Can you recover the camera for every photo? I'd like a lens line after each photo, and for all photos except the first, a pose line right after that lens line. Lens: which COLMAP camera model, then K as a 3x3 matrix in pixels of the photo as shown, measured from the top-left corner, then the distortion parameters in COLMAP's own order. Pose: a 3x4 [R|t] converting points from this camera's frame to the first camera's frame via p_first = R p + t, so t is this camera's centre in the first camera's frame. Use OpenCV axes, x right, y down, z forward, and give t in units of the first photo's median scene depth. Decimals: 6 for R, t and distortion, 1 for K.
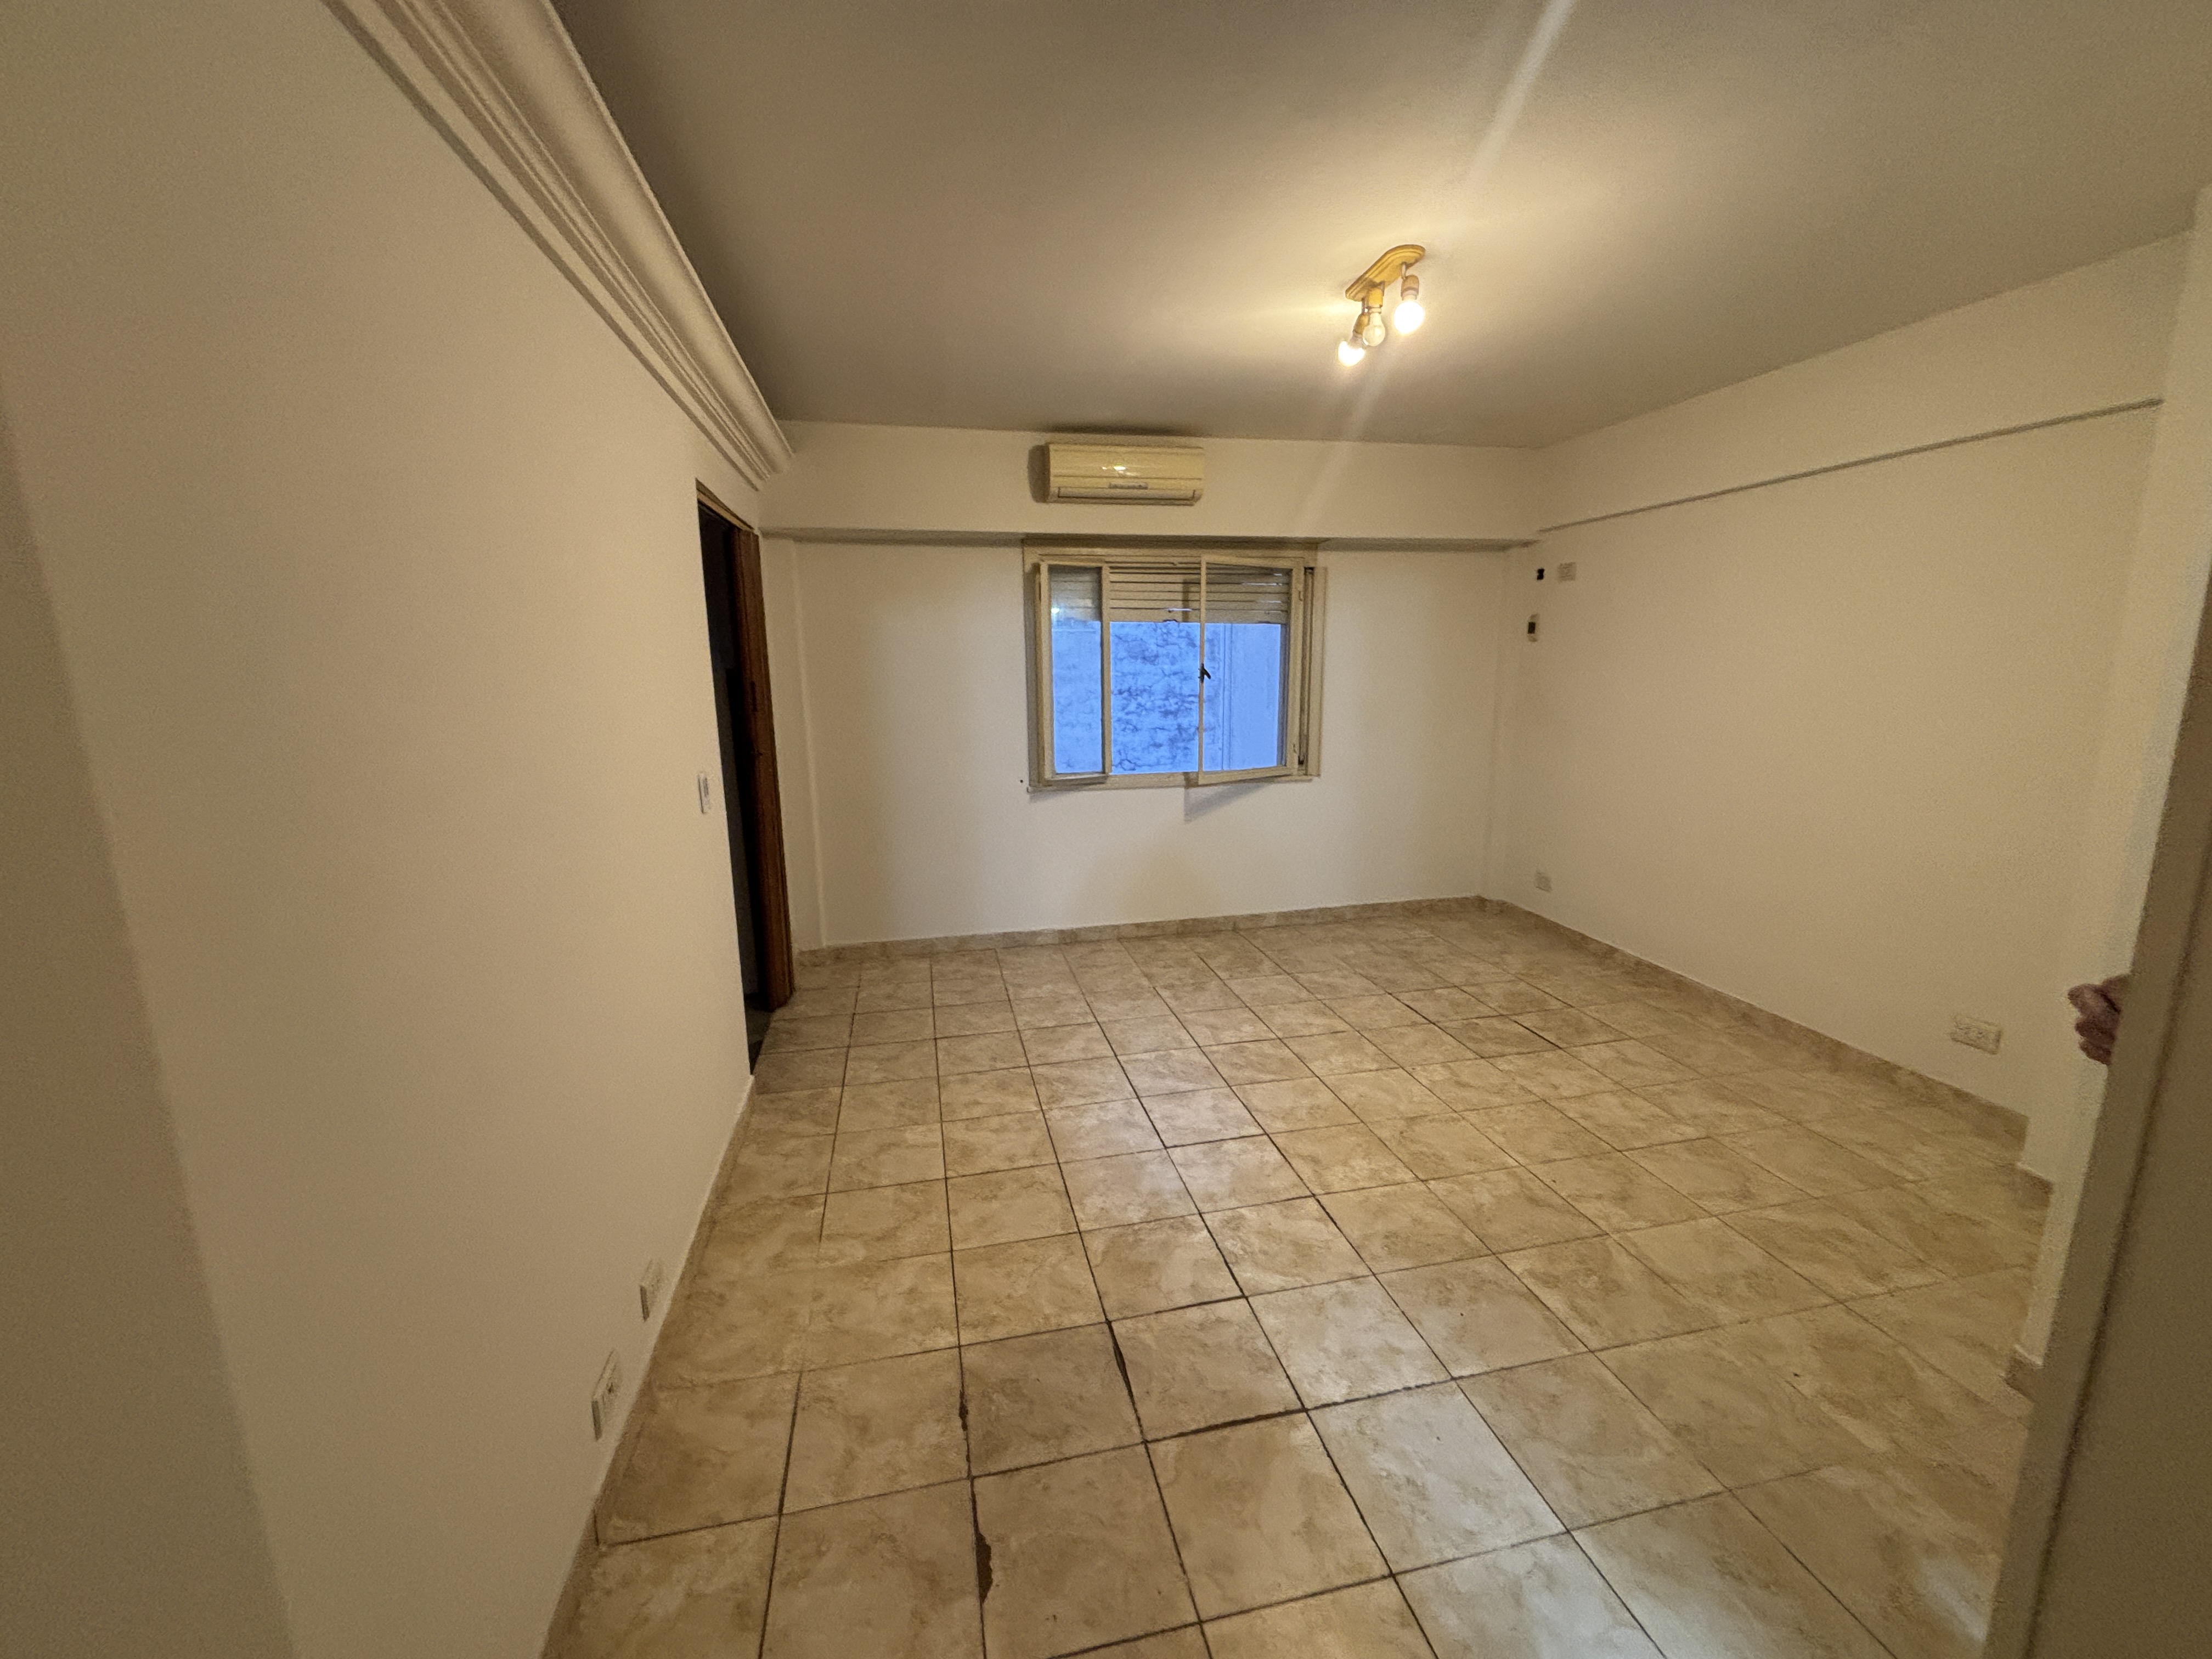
lens RADIAL K [[894.2, 0, 1105.8], [0, 894.2, 830.9], [0, 0, 1]] dist [-0.013265, -0.000367]
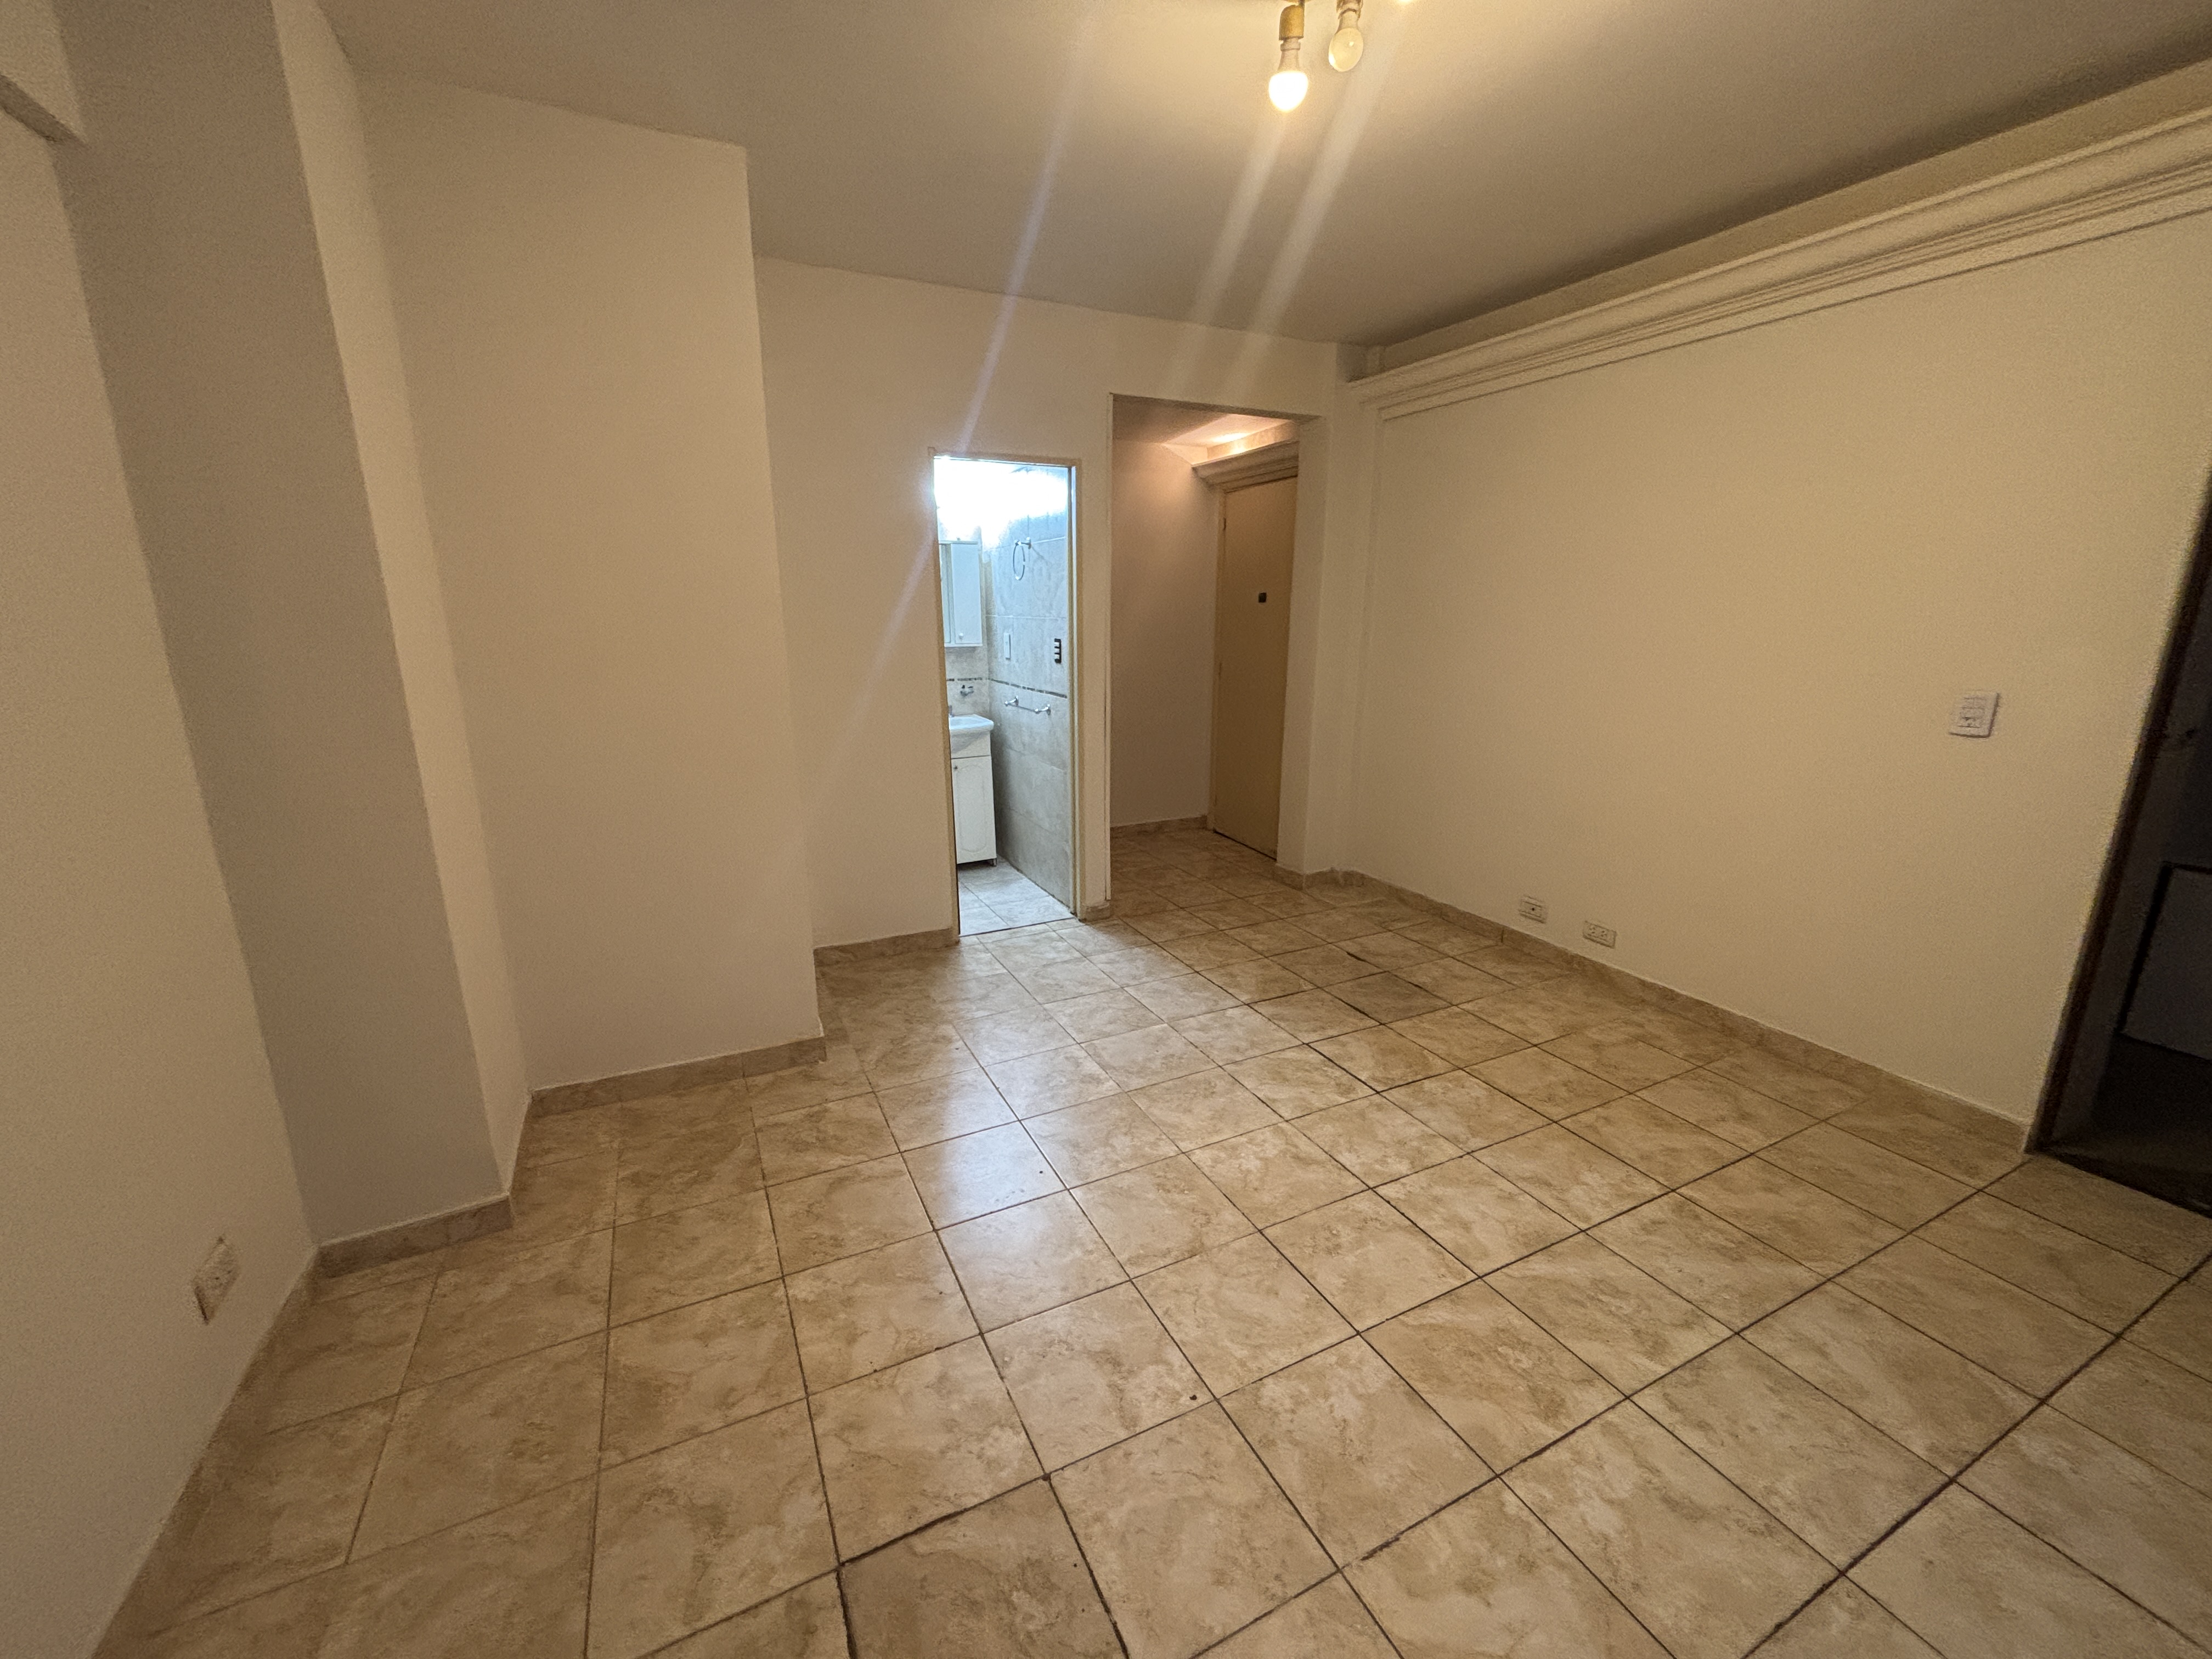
lens RADIAL K [[894.2, 0, 1104.5], [0, 894.2, 826.2], [0, 0, 1]] dist [-0.013265, -0.000367]
pose [[-0.971557, 0.075873, -0.224322, 0.608392], [-0.025127, 0.908904, 0.416249, -0.290865], [0.235469, 0.410046, -0.881145, 1.639180]]
